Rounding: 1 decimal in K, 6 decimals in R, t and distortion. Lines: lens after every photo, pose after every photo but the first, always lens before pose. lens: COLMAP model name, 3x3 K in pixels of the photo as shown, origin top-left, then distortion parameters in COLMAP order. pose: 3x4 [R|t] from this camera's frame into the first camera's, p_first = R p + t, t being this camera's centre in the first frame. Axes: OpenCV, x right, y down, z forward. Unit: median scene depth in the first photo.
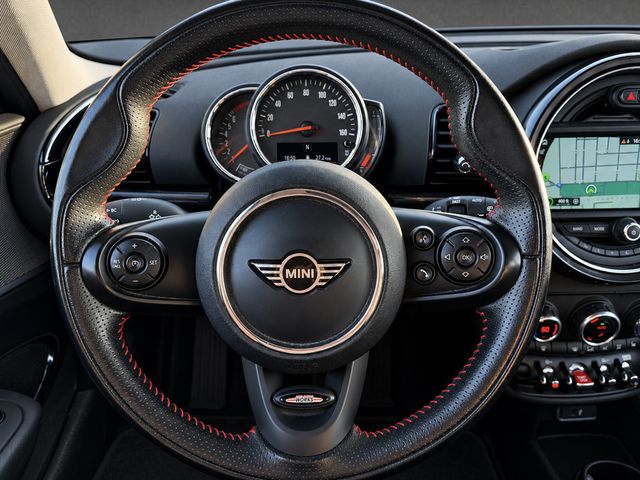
lens RADIAL K [[444.8, 0, 320.0], [0, 444.8, 240.0], [0, 0, 1]] dist [-0.021320, -0.002070]
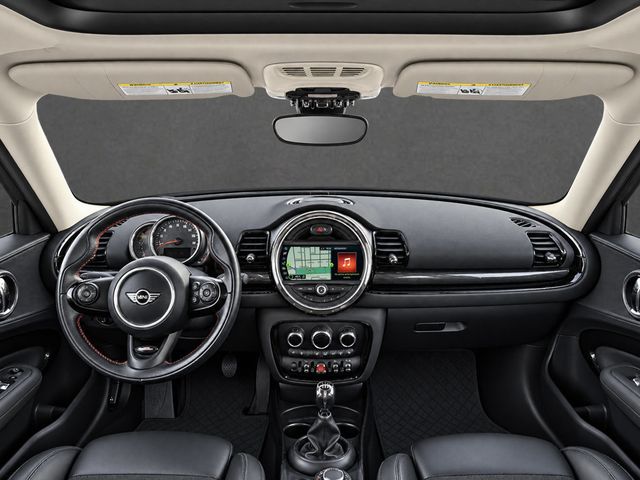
lens RADIAL K [[444.8, 0, 320.0], [0, 444.8, 240.0], [0, 0, 1]] dist [-0.021320, -0.002070]
pose [[0.999797, 0.014846, -0.013624, 0.954919], [-0.017165, 0.981644, -0.189948, 0.201051], [0.010554, 0.190143, 0.981700, -1.556949]]
